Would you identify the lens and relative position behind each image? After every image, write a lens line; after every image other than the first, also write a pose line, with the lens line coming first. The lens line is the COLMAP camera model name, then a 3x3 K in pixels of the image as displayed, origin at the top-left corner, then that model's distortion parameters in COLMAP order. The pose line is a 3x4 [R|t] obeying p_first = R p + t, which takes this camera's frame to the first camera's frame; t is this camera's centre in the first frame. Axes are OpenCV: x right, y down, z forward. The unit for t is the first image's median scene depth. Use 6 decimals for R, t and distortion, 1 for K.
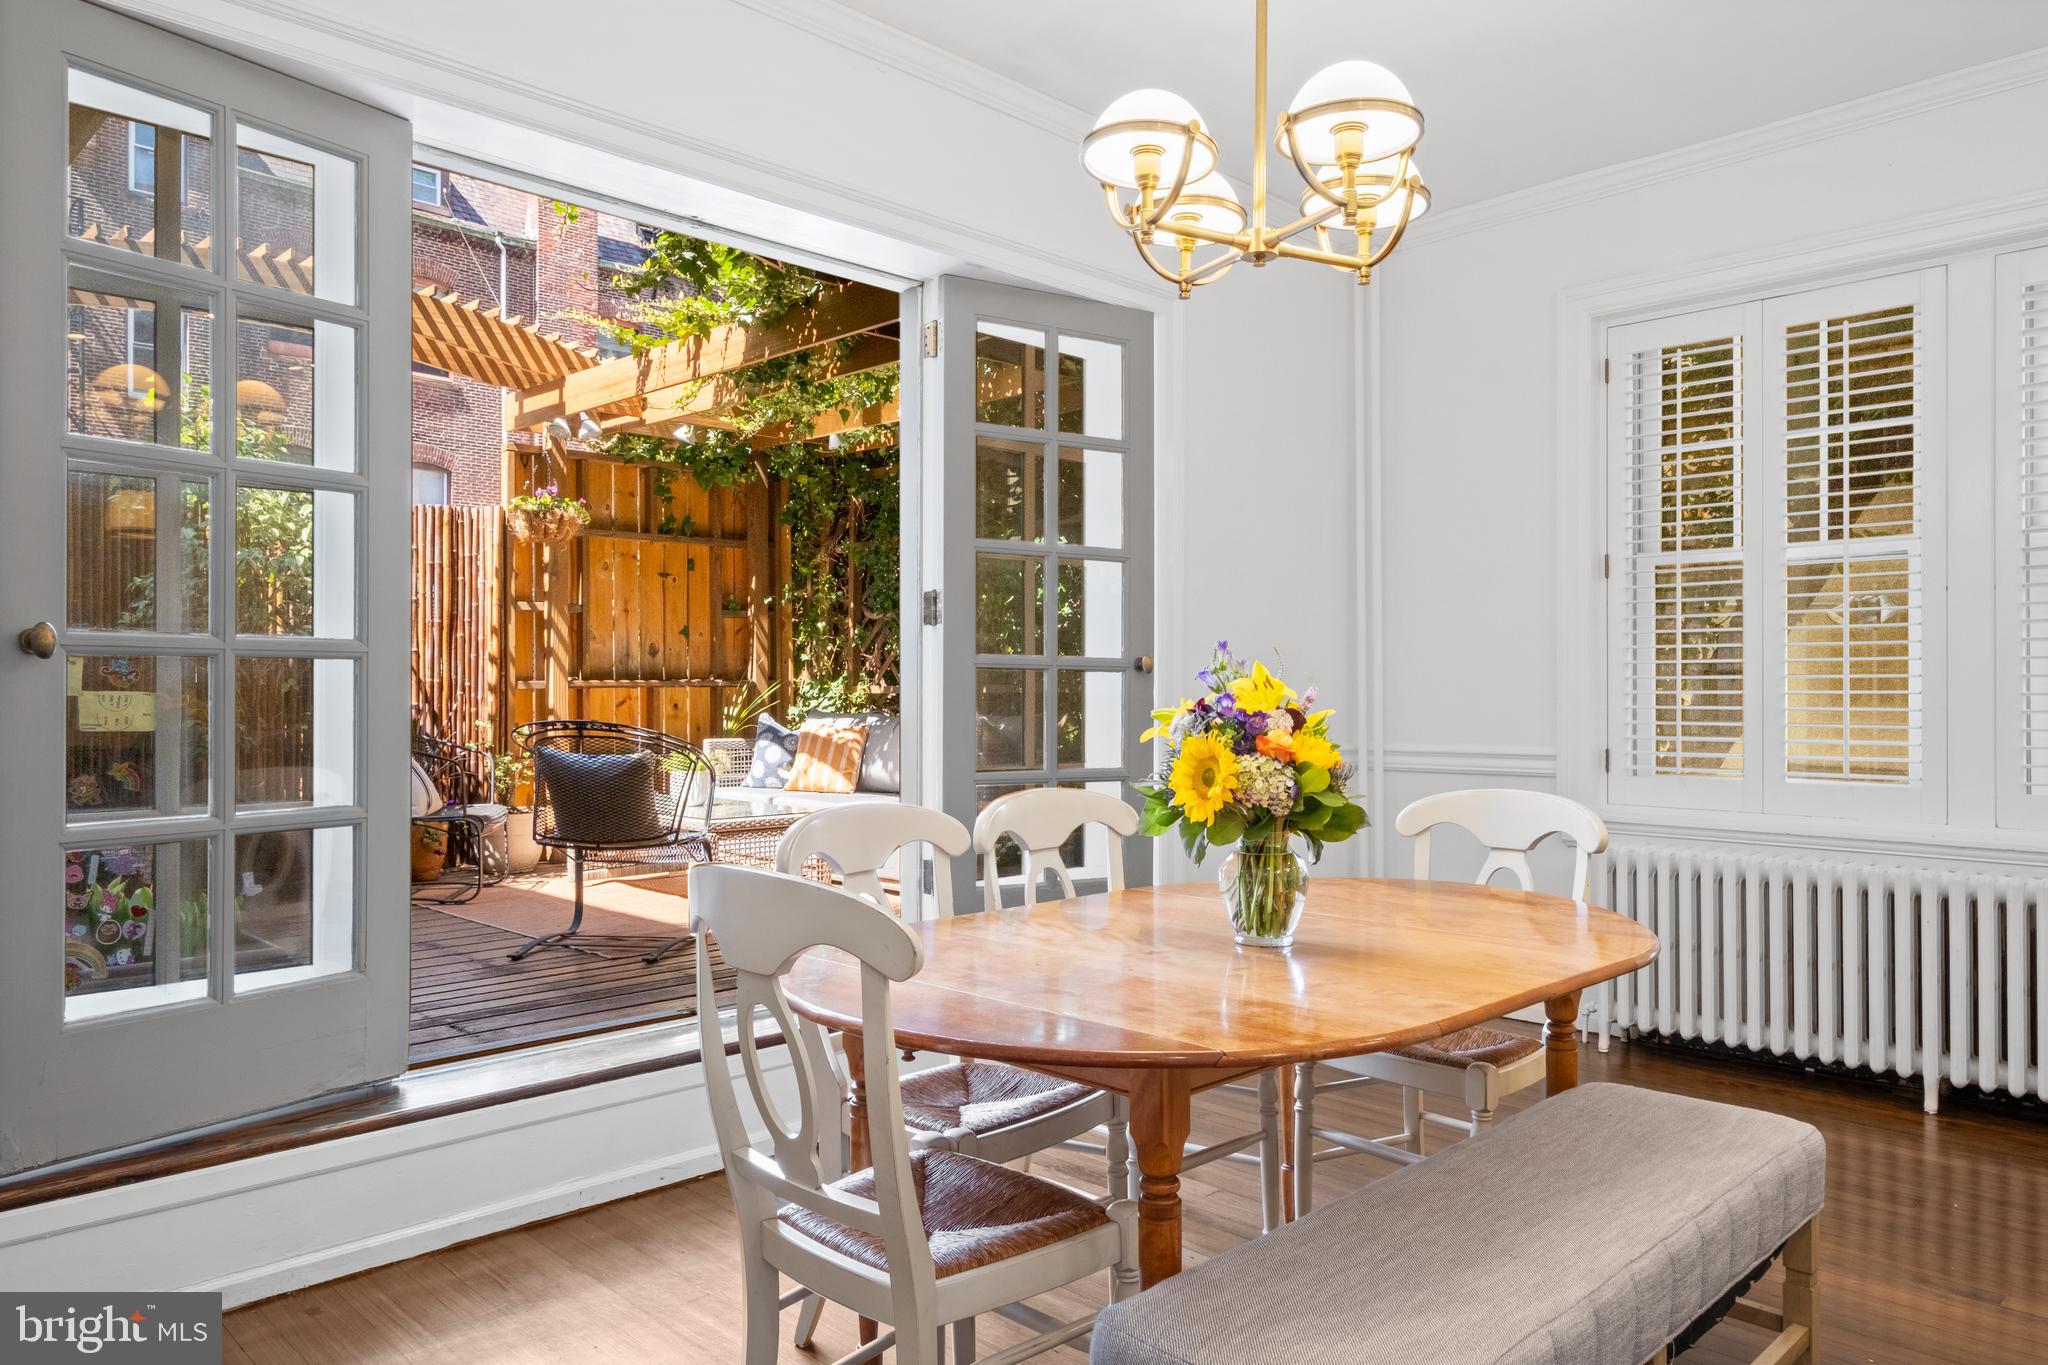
lens RADIAL K [[1386.9, 0, 1024.0], [0, 1386.9, 682.5], [0, 0, 1]] dist [0.000516, 0.002376]
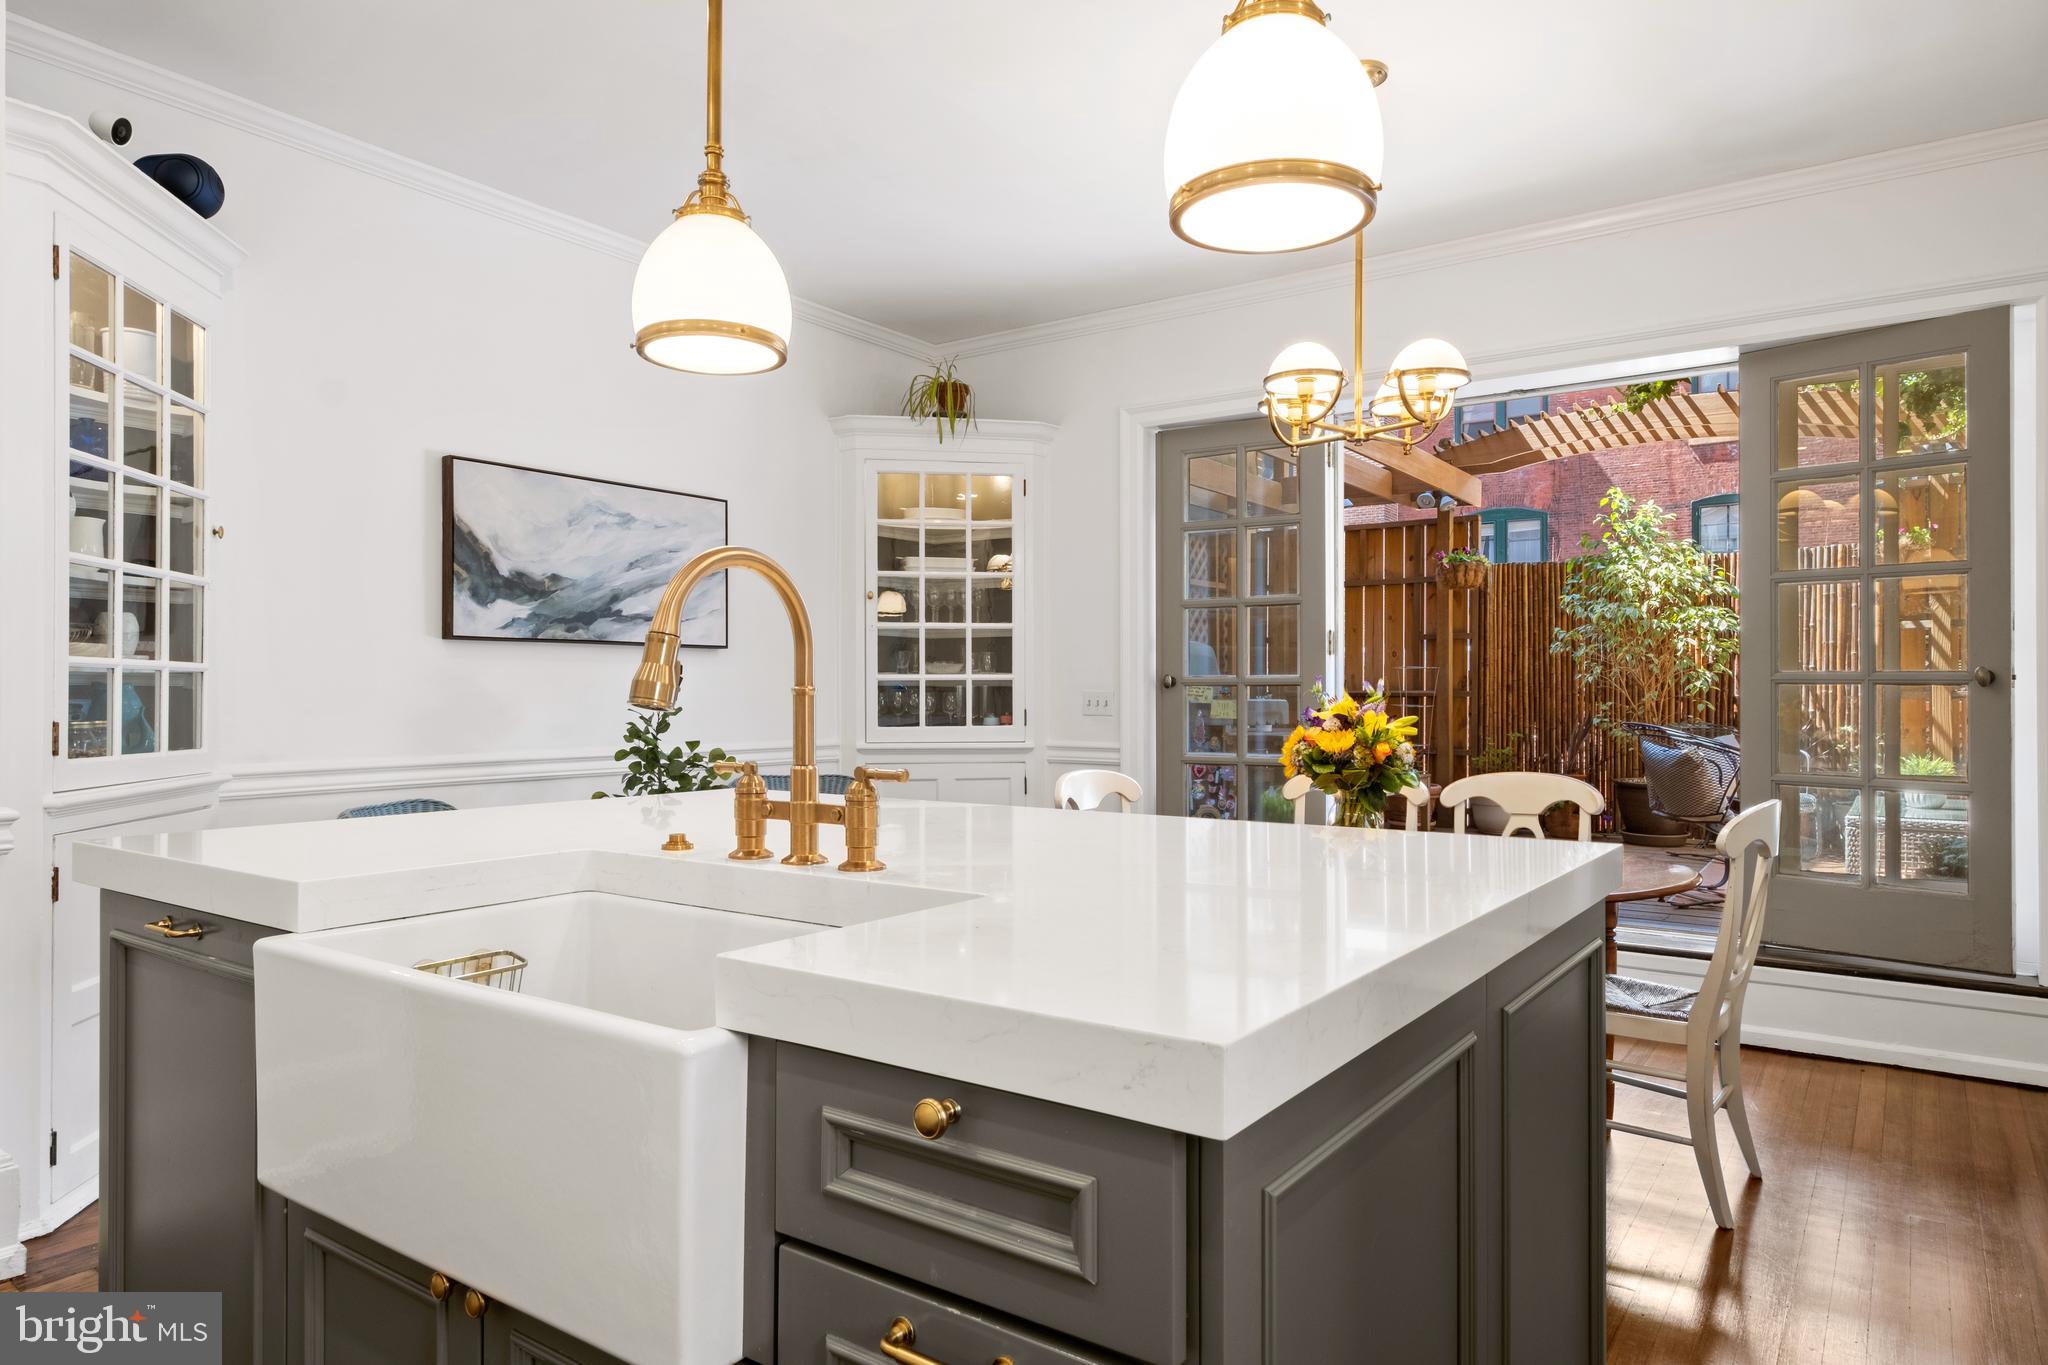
lens RADIAL K [[1267.6, 0, 1024.0], [0, 1267.6, 682.5], [0, 0, 1]] dist [-0.001224, -0.000337]
pose [[0.187168, -0.007129, -0.982302, 0.516253], [0.002810, 0.999973, -0.006721, -0.003999], [0.982324, -0.001502, 0.187183, 0.111465]]
